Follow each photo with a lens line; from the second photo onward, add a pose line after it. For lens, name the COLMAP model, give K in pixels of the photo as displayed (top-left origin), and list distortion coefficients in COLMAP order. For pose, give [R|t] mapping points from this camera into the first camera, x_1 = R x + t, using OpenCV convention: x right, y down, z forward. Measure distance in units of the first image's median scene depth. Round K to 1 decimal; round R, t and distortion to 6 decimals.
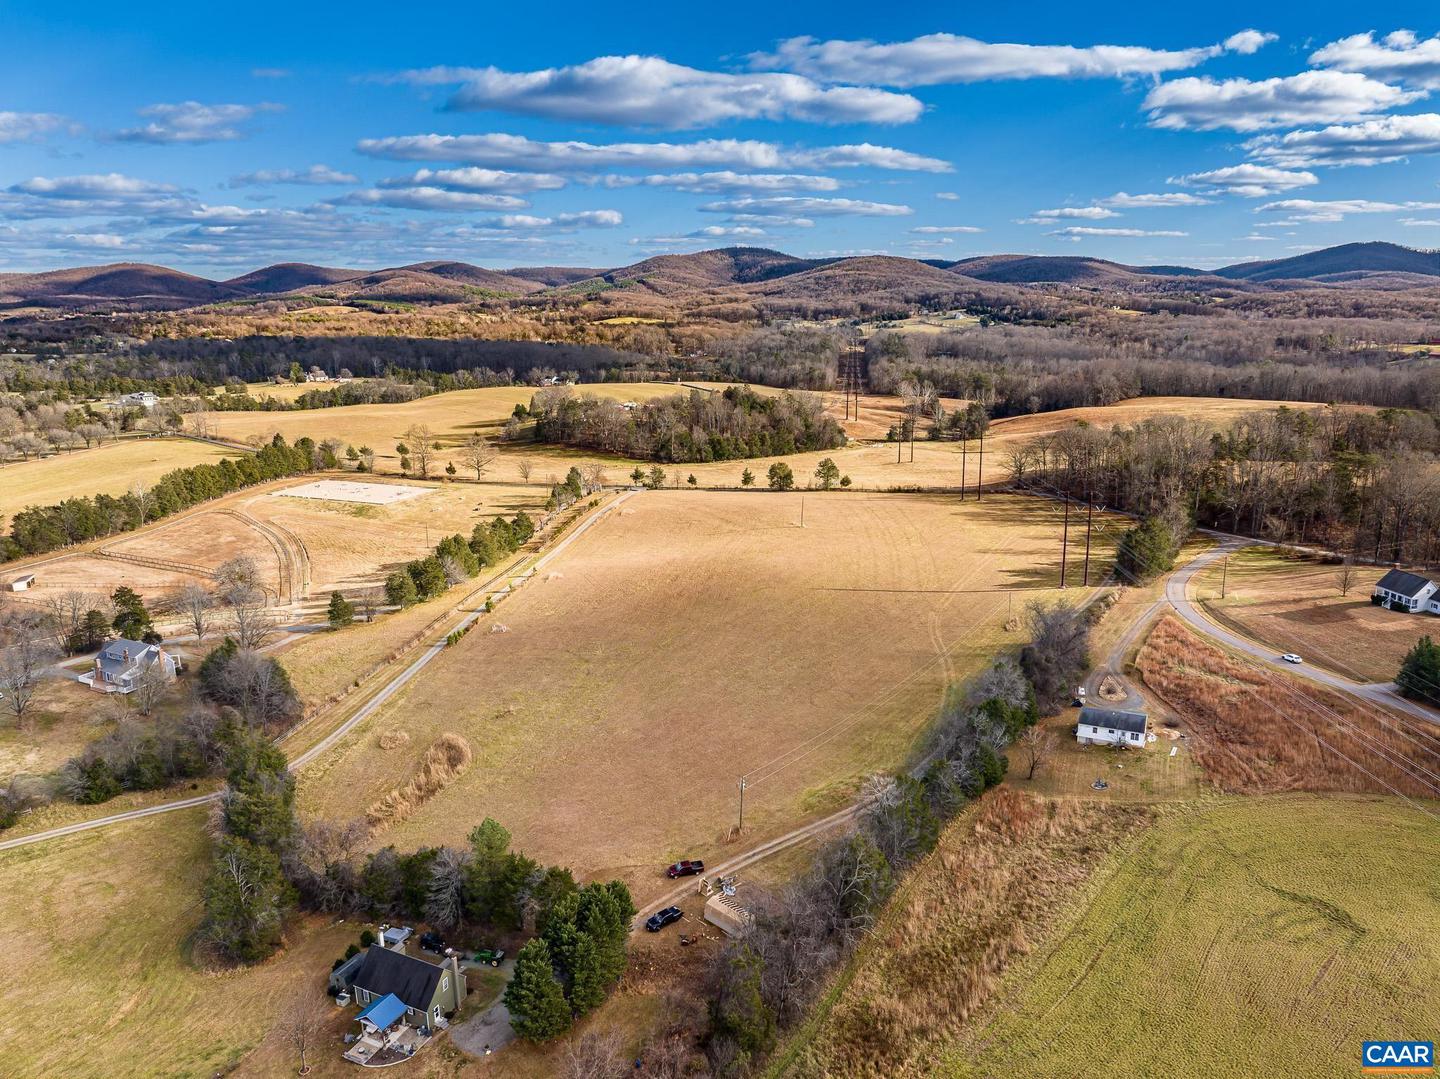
lens RADIAL K [[1010.5, 0, 720.0], [0, 1010.5, 539.5], [0, 0, 1]] dist [-0.039453, 0.003715]
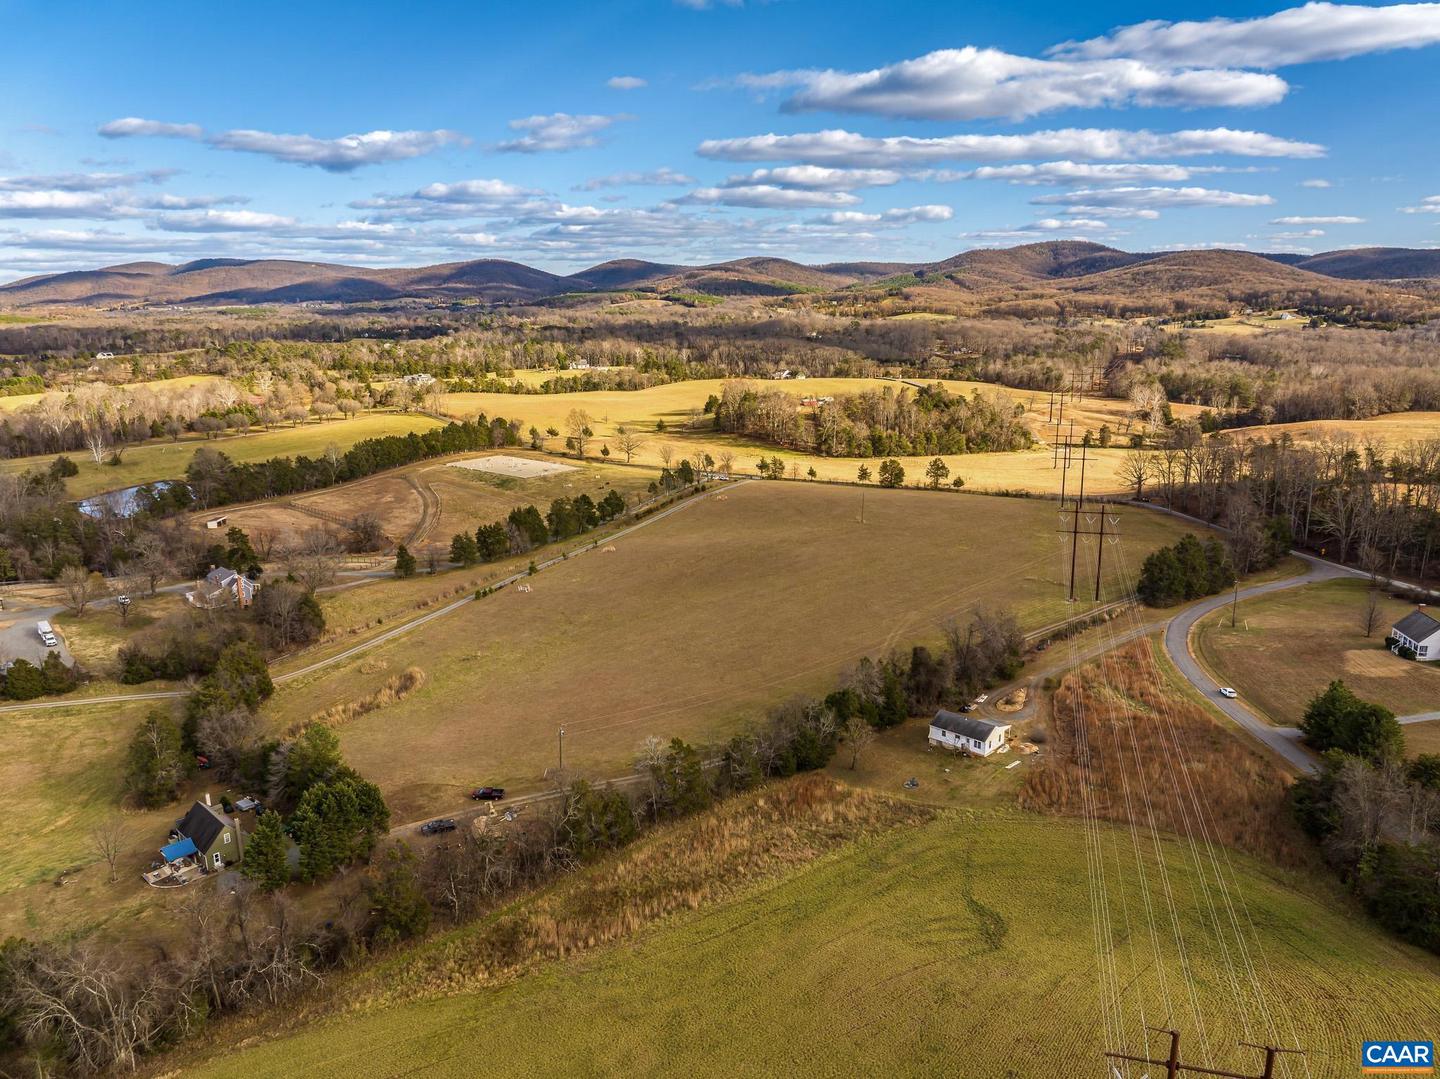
lens RADIAL K [[1010.0, 0, 722.4], [0, 1010.0, 521.9], [0, 0, 1]] dist [-0.040103, -0.001393]
pose [[0.951693, 0.068582, -0.299294, 0.034304], [-0.072021, 0.997403, -0.000461, -0.000289], [0.298485, 0.021994, 0.954161, -0.001951]]
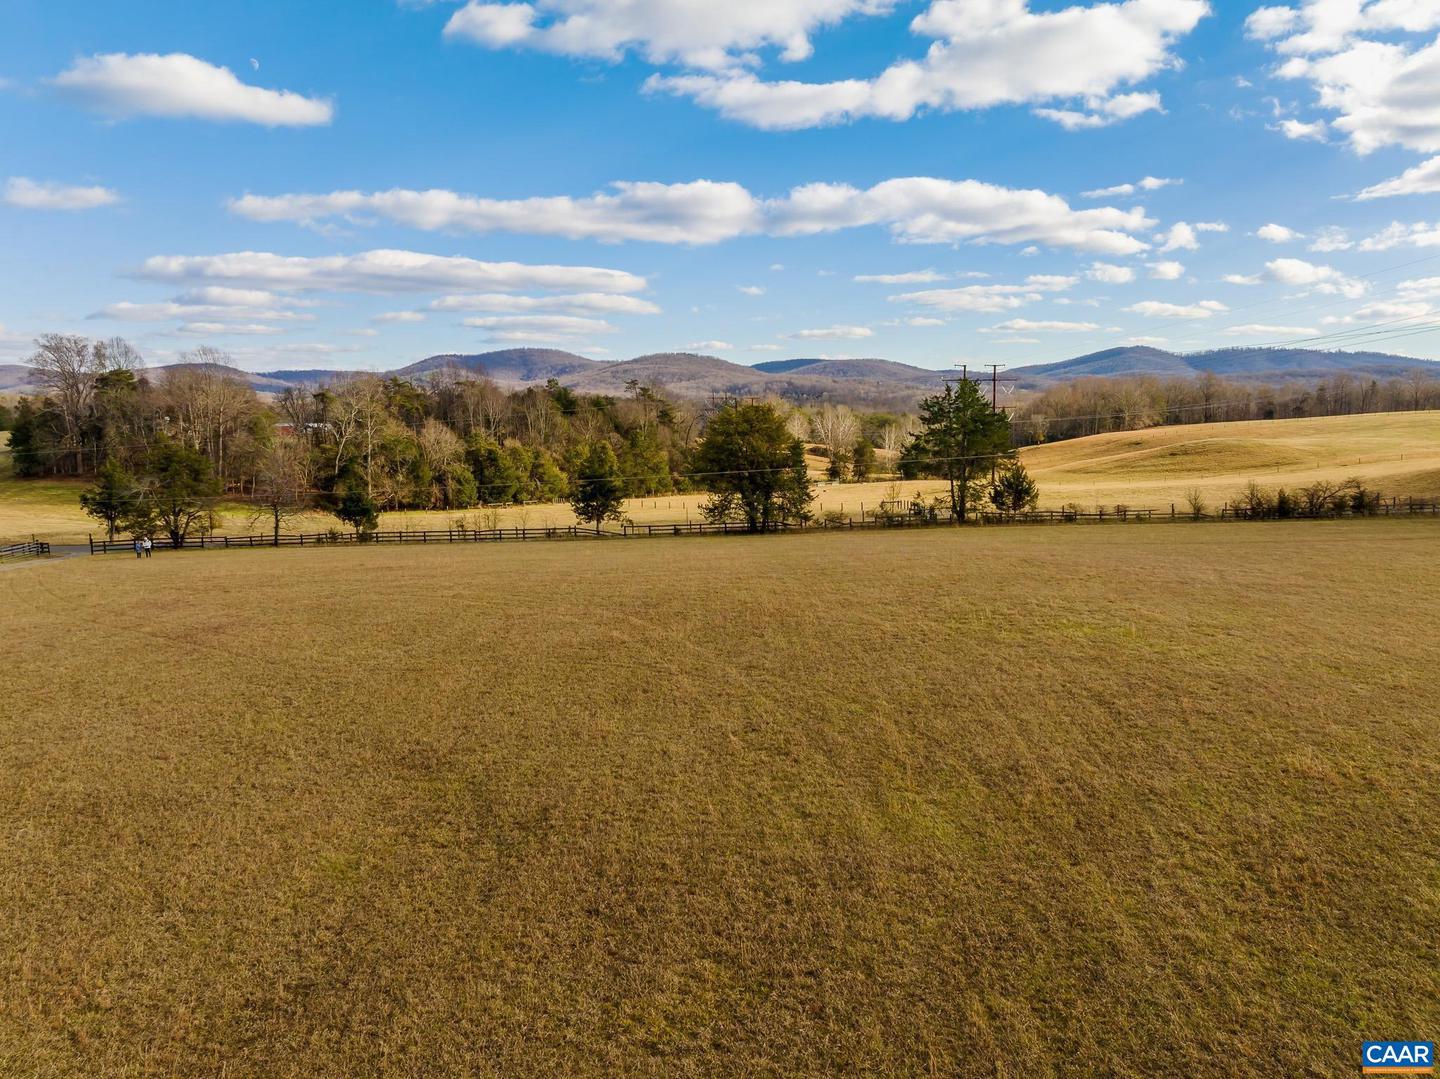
lens RADIAL K [[1010.5, 0, 720.0], [0, 1010.5, 539.5], [0, 0, 1]] dist [-0.039453, 0.003715]
pose [[0.979136, -0.028232, 0.201235, 0.001276], [0.050593, 0.992986, -0.106858, -0.003986], [-0.196806, 0.114810, 0.973697, 0.132221]]
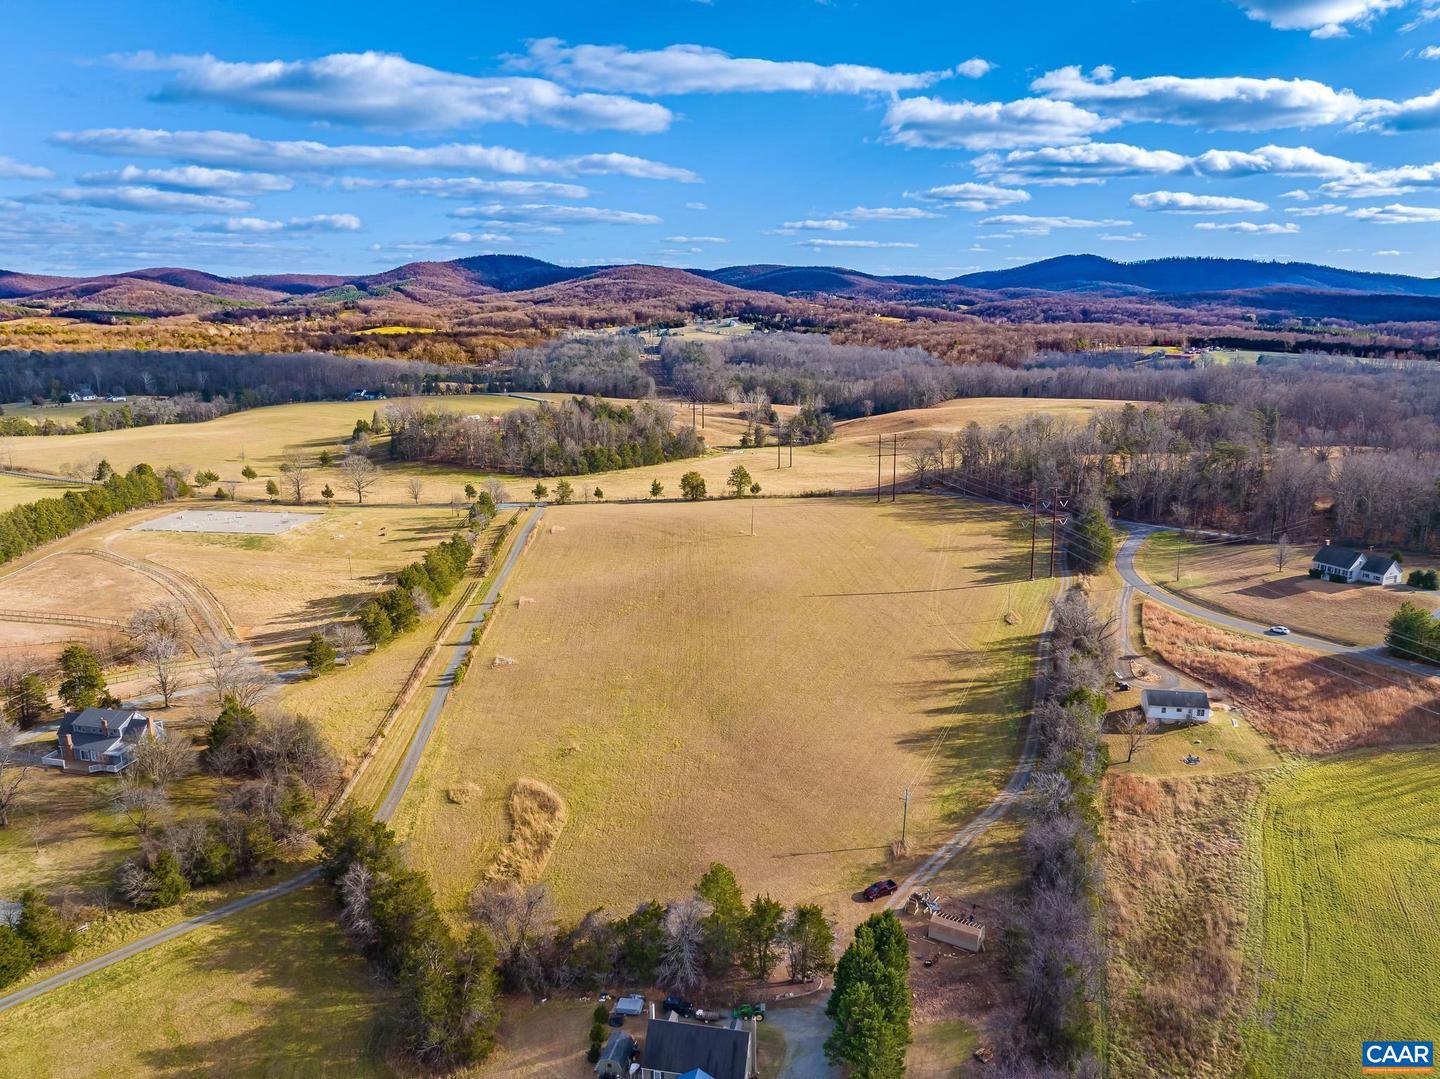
lens RADIAL K [[1008.1, 0, 719.8], [0, 1008.1, 557.1], [0, 0, 1]] dist [-0.031317, -0.003975]
pose [[0.971602, -0.055564, 0.230003, -0.024440], [0.053533, 0.998452, 0.015063, -0.001050], [-0.230484, -0.002322, 0.973073, 0.005641]]
